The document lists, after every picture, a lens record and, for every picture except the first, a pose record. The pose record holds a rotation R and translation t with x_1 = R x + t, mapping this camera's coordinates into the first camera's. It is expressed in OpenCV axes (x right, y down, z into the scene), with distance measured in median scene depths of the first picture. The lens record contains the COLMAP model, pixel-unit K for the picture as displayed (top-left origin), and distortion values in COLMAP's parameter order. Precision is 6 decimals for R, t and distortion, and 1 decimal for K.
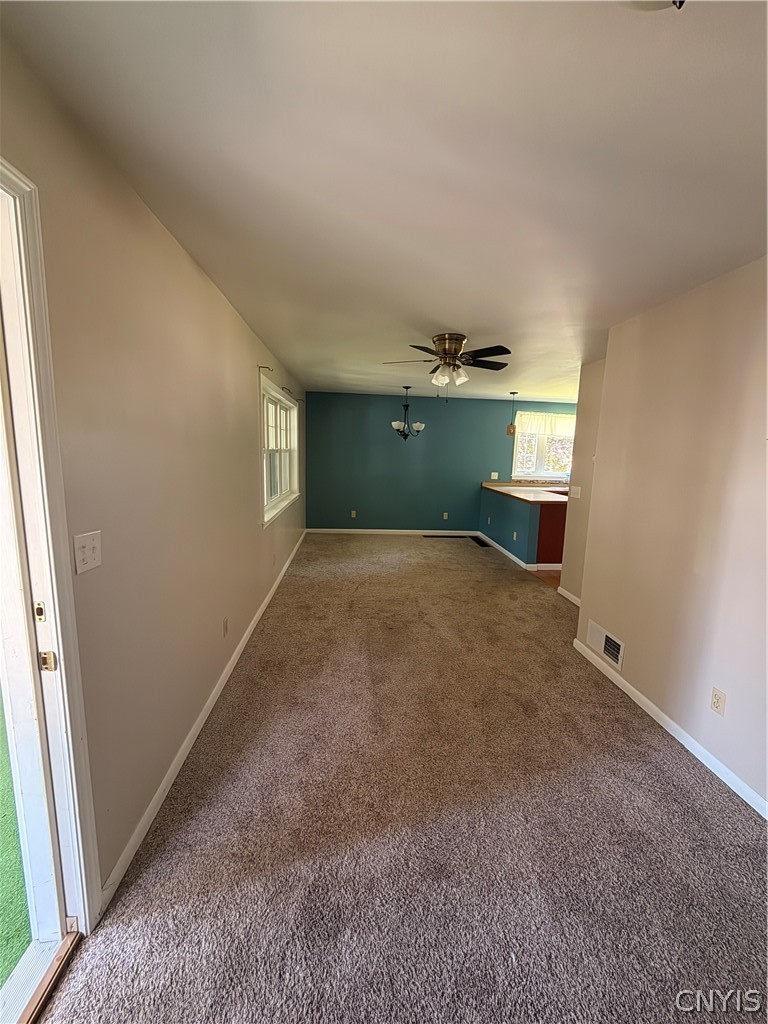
lens RADIAL K [[408.4, 0, 381.7], [0, 408.4, 509.4], [0, 0, 1]] dist [-0.000292, 0.000340]
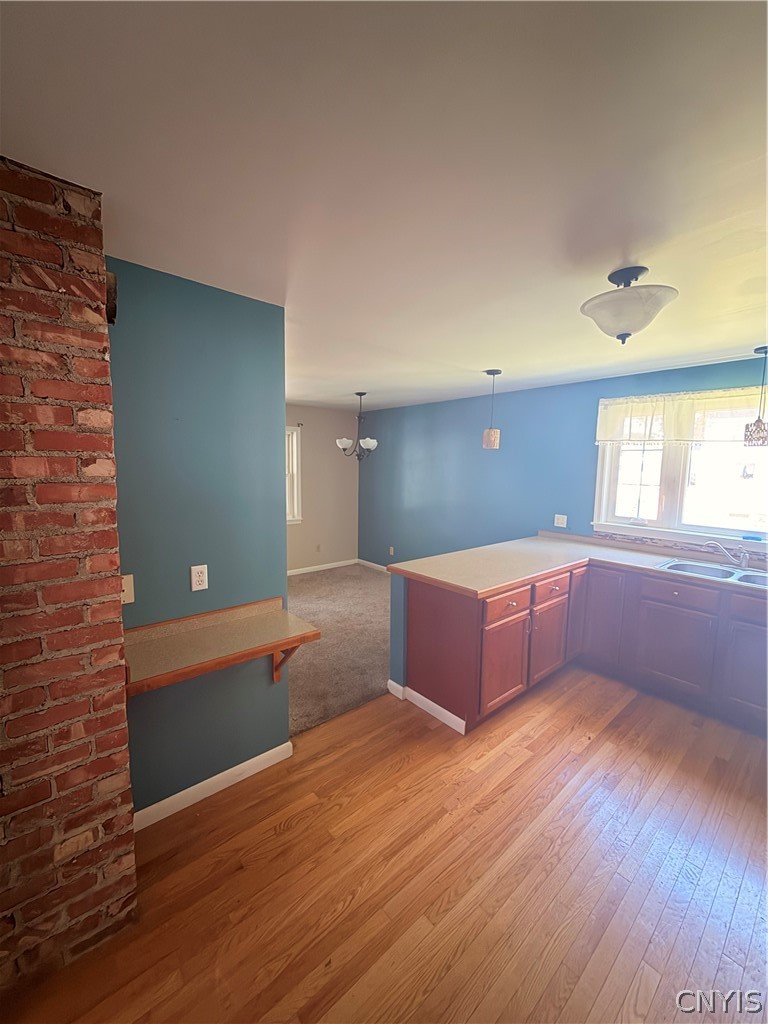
lens RADIAL K [[408.4, 0, 385.9], [0, 408.4, 507.6], [0, 0, 1]] dist [-0.000292, 0.000340]
pose [[0.591490, 0.064488, -0.803730, 0.715415], [-0.118972, 0.992866, -0.007892, -0.083242], [0.797487, 0.100290, 0.594942, 0.589029]]
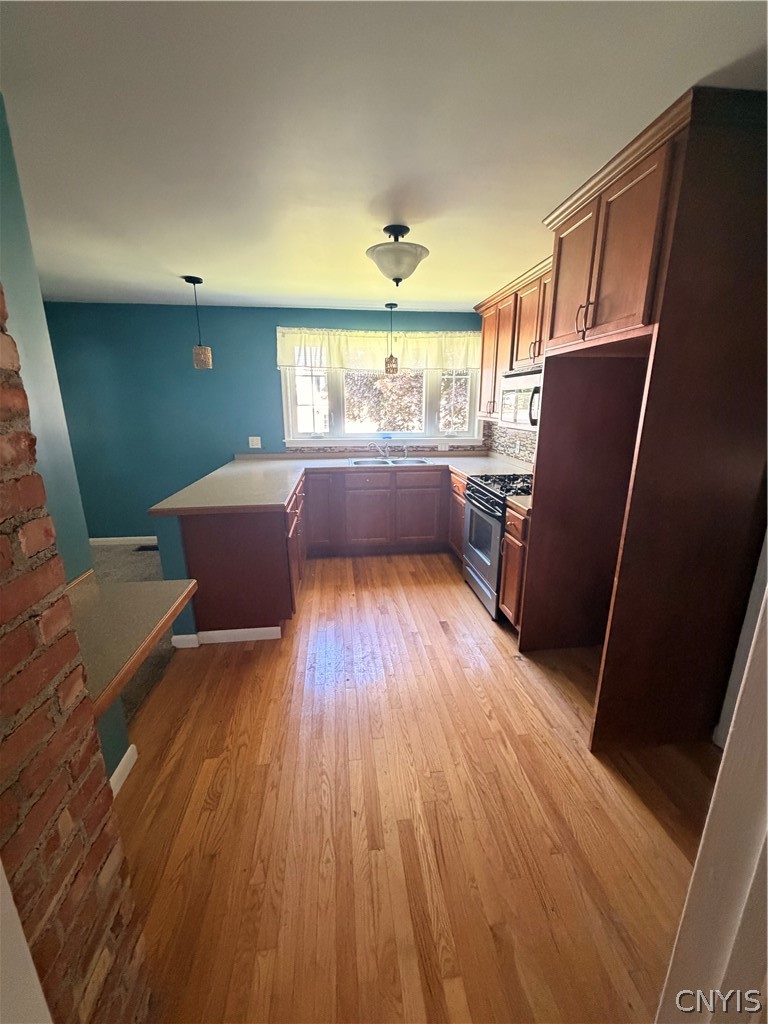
lens RADIAL K [[408.4, 0, 385.6], [0, 408.4, 507.6], [0, 0, 1]] dist [-0.000292, 0.000340]
pose [[0.998711, -0.041082, 0.029820, 0.548503], [0.037693, 0.993602, 0.106462, -0.054242], [-0.034003, -0.105200, 0.993870, 0.479357]]
